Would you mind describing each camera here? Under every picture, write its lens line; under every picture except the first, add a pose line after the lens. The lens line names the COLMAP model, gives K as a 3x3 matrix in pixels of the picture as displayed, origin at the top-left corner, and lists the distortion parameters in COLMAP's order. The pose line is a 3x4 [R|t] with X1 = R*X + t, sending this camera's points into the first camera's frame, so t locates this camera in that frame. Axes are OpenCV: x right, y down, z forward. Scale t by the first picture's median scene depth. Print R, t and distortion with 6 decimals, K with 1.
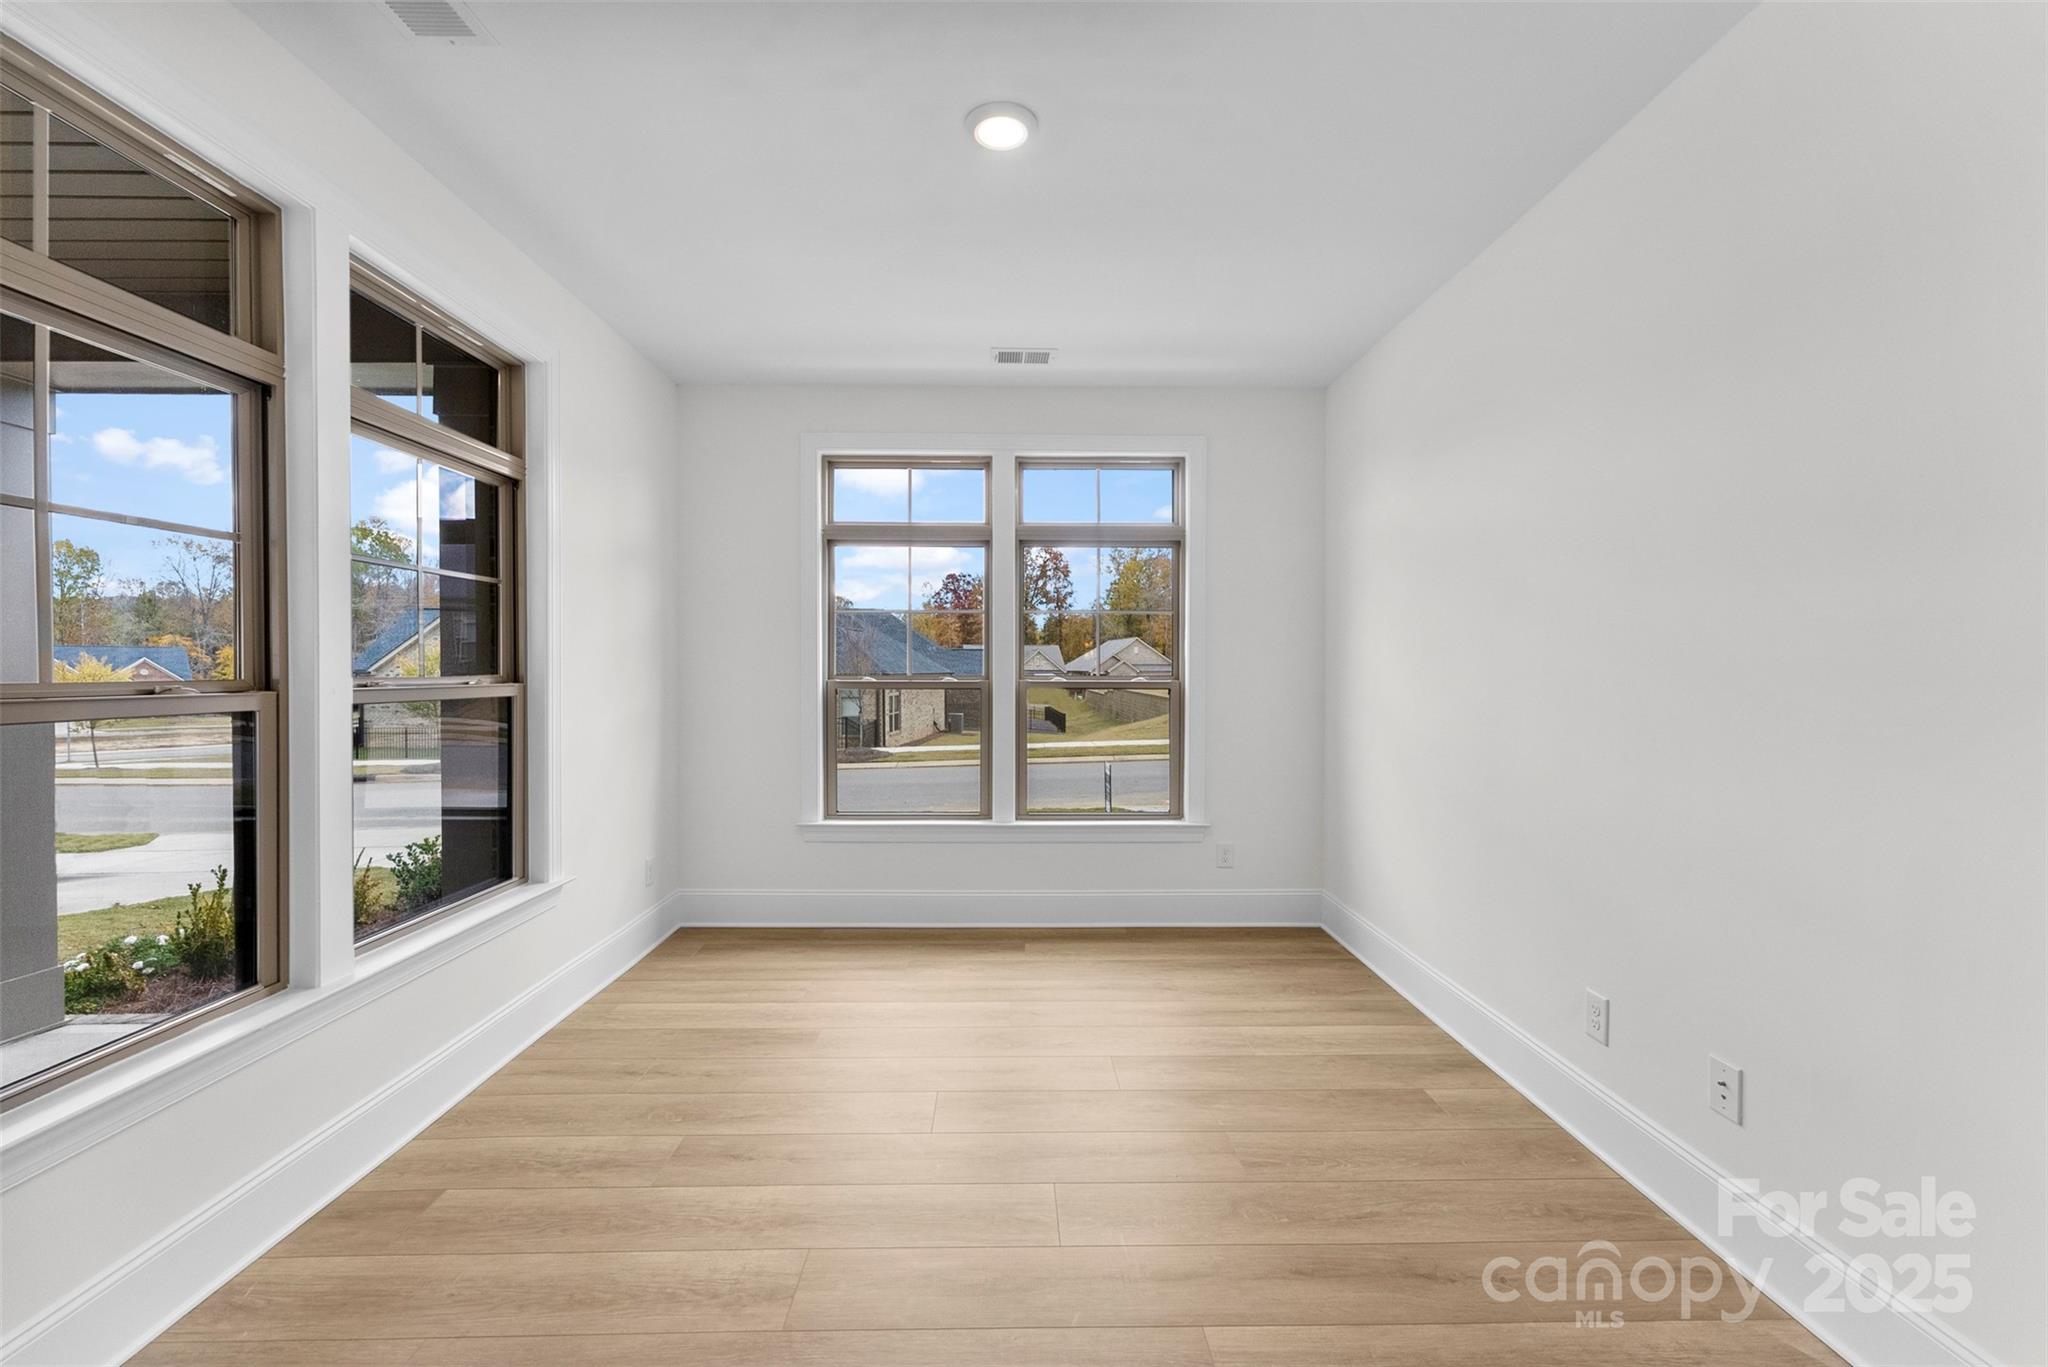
lens RADIAL K [[822.2, 0, 1024.0], [0, 822.2, 683.5], [0, 0, 1]] dist [-0.000074, -0.000026]
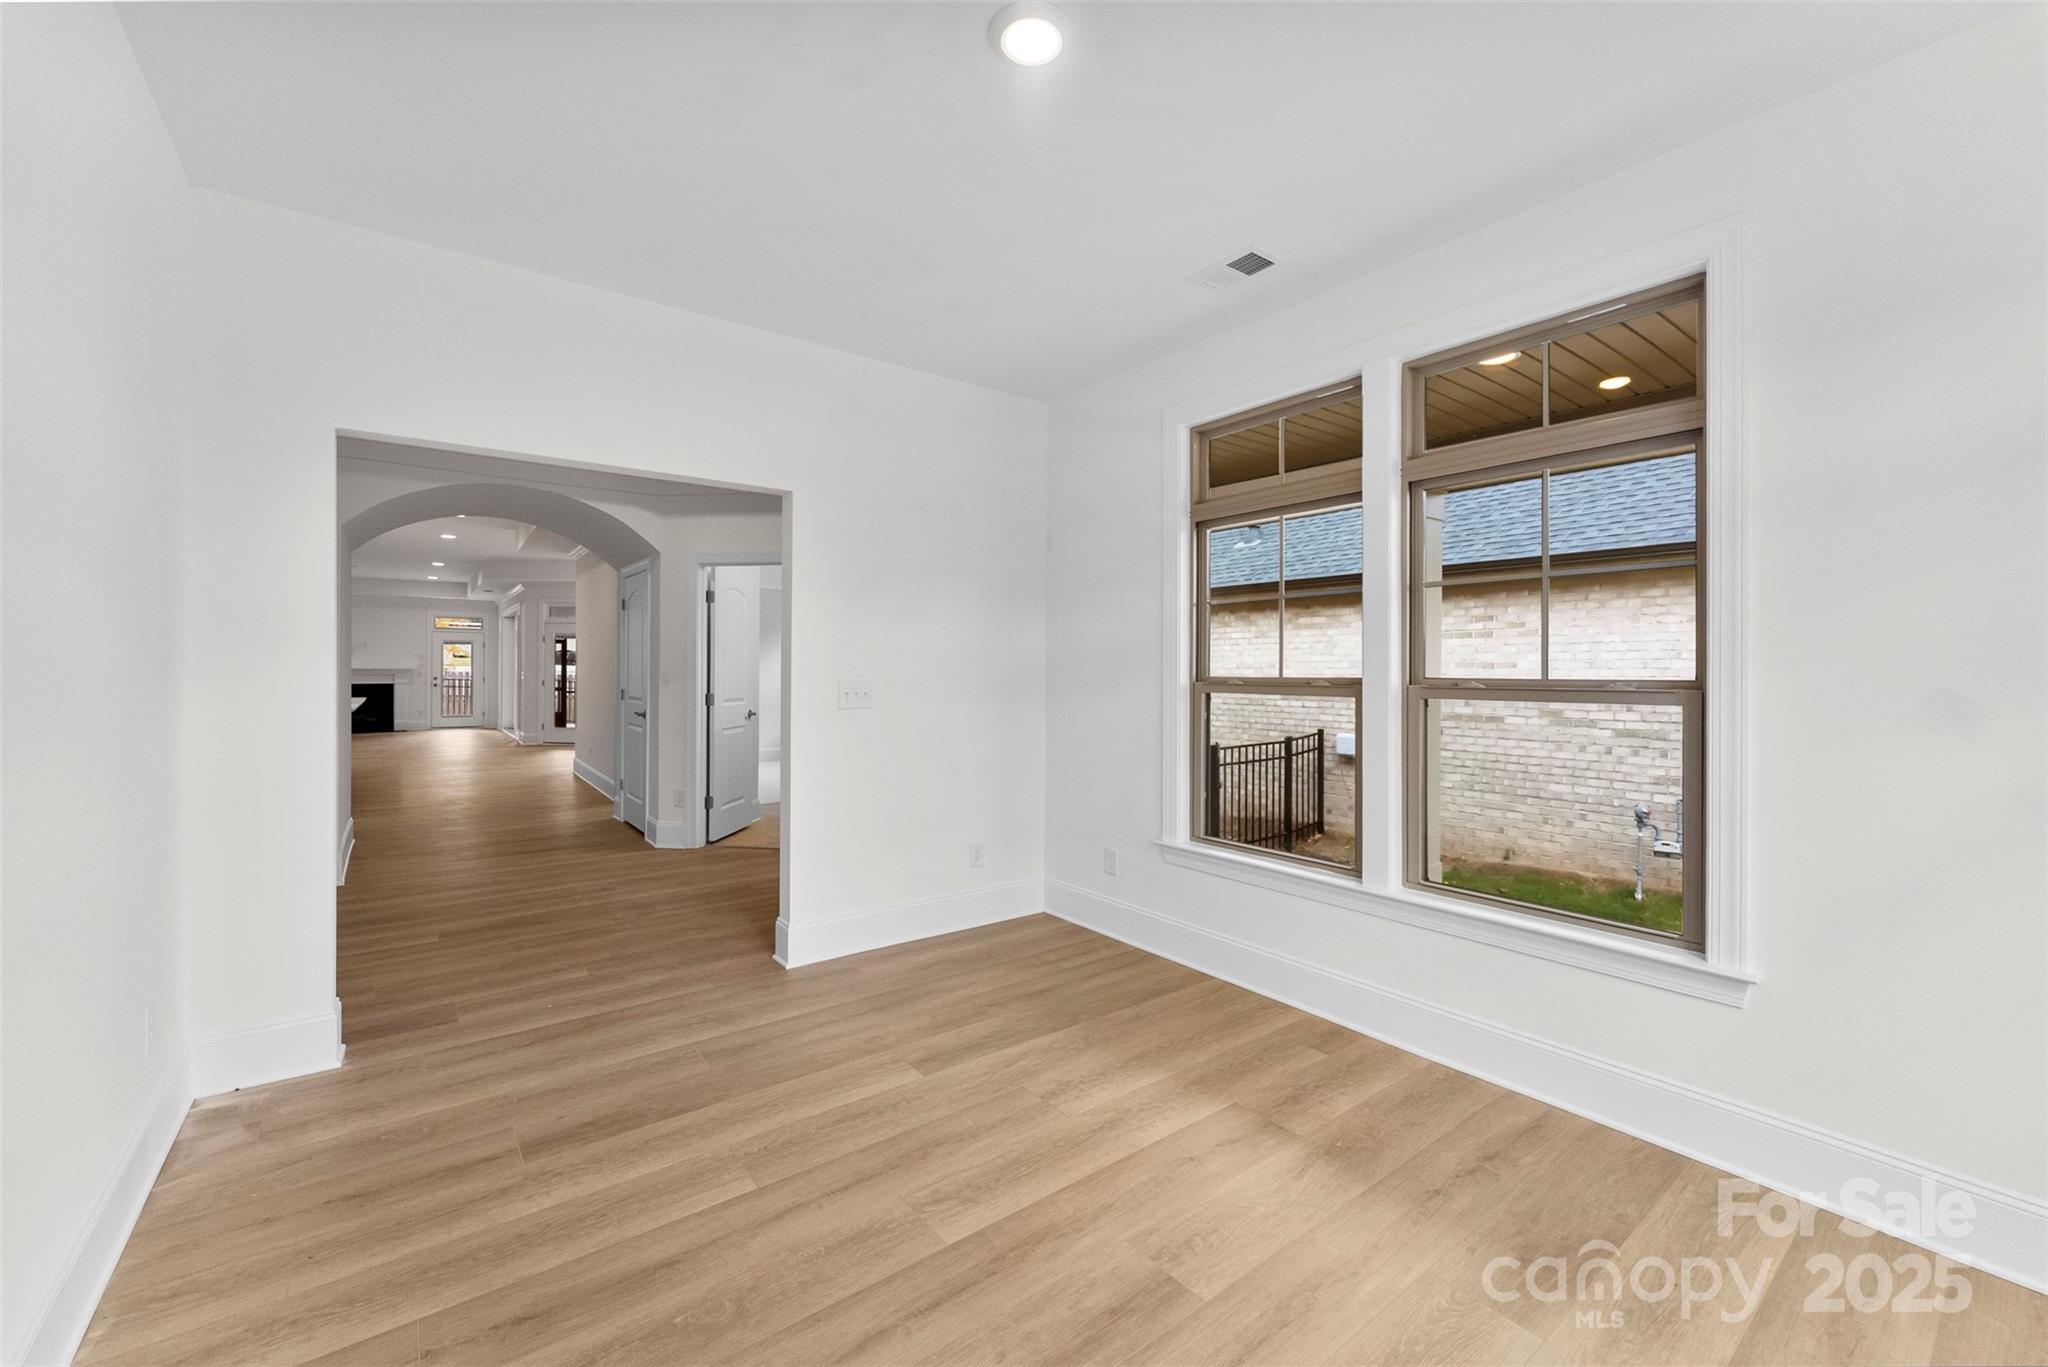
lens RADIAL K [[822.2, 0, 1024.0], [0, 822.2, 683.5], [0, 0, 1]] dist [-0.000074, -0.000026]
pose [[-0.816951, 0.004058, -0.576693, 0.474160], [-0.008383, 0.999786, 0.018911, -0.018111], [0.576646, 0.020284, -0.816742, 1.749177]]
